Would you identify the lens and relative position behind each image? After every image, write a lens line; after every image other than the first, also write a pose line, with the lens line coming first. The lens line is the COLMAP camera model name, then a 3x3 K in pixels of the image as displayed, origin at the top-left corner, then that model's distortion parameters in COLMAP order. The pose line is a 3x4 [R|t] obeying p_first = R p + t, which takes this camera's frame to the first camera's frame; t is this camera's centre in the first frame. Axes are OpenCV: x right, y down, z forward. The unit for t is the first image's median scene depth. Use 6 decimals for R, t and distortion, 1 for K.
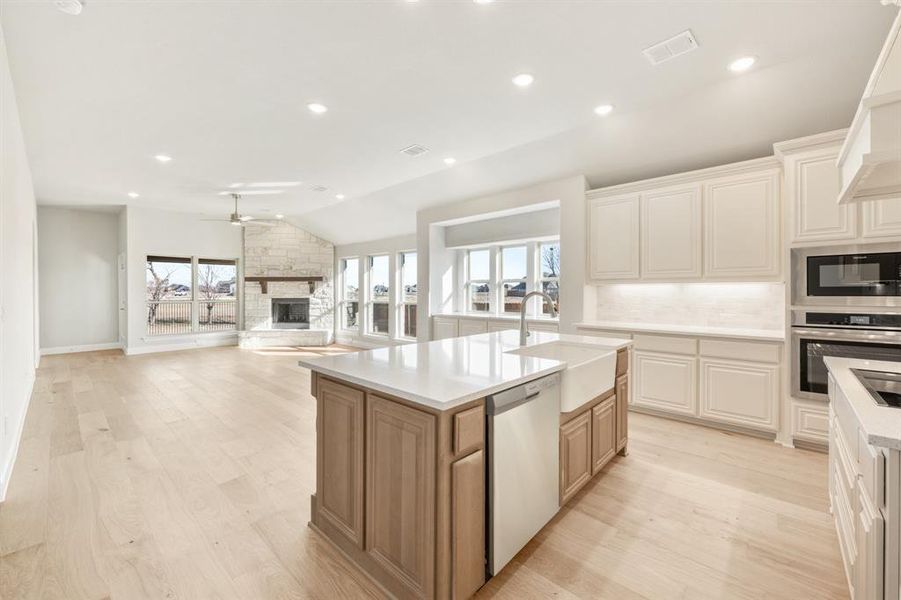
lens RADIAL K [[363.2, 0, 448.1], [0, 363.2, 292.8], [0, 0, 1]] dist [-0.000289, -0.000066]
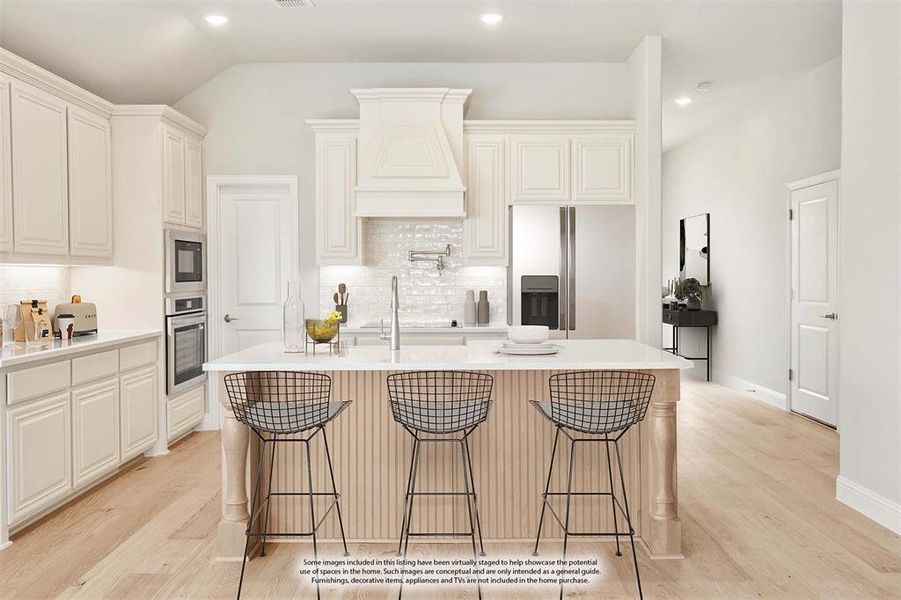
lens RADIAL K [[710.7, 0, 451.5], [0, 710.7, 276.1], [0, 0, 1]] dist [0.002832, 0.000973]
pose [[-0.679470, -0.002063, 0.733701, -0.267505], [0.008884, 0.999900, 0.011039, -0.006800], [-0.733650, 0.014018, -0.679383, 0.547235]]
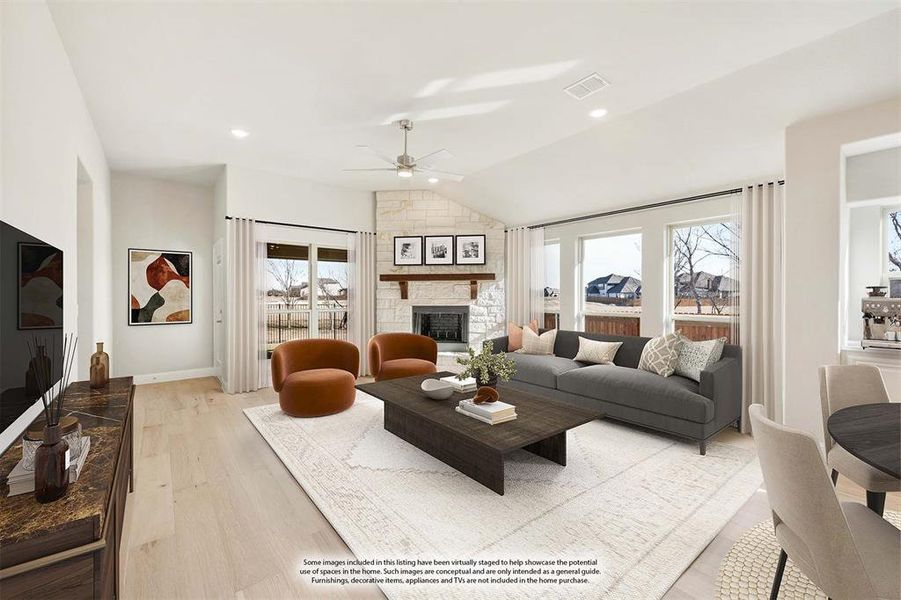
lens RADIAL K [[369.9, 0, 450.7], [0, 369.9, 297.1], [0, 0, 1]] dist [0.000200, 0.000053]
pose [[0.988259, 0.002047, -0.152772, -0.313494], [-0.002174, 0.999997, -0.000663, -0.001123], [0.152770, 0.000987, 0.988261, 0.329618]]
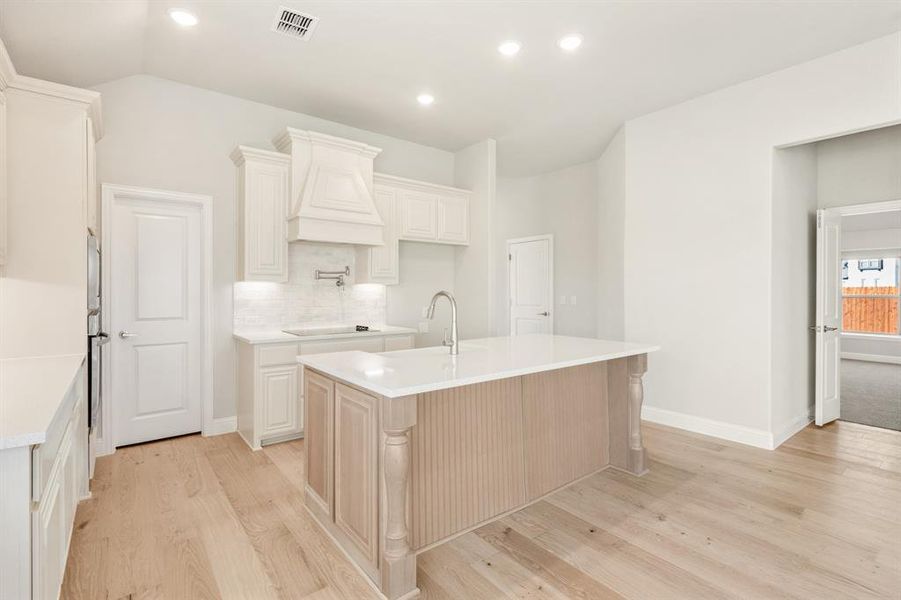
lens RADIAL K [[425.2, 0, 449.2], [0, 425.2, 283.3], [0, 0, 1]] dist [-0.000284, 0.000035]
pose [[-0.986851, -0.002113, 0.161619, 0.012288], [-0.003098, 0.999978, -0.005841, -0.006321], [-0.161604, -0.006265, -0.986836, 0.577848]]
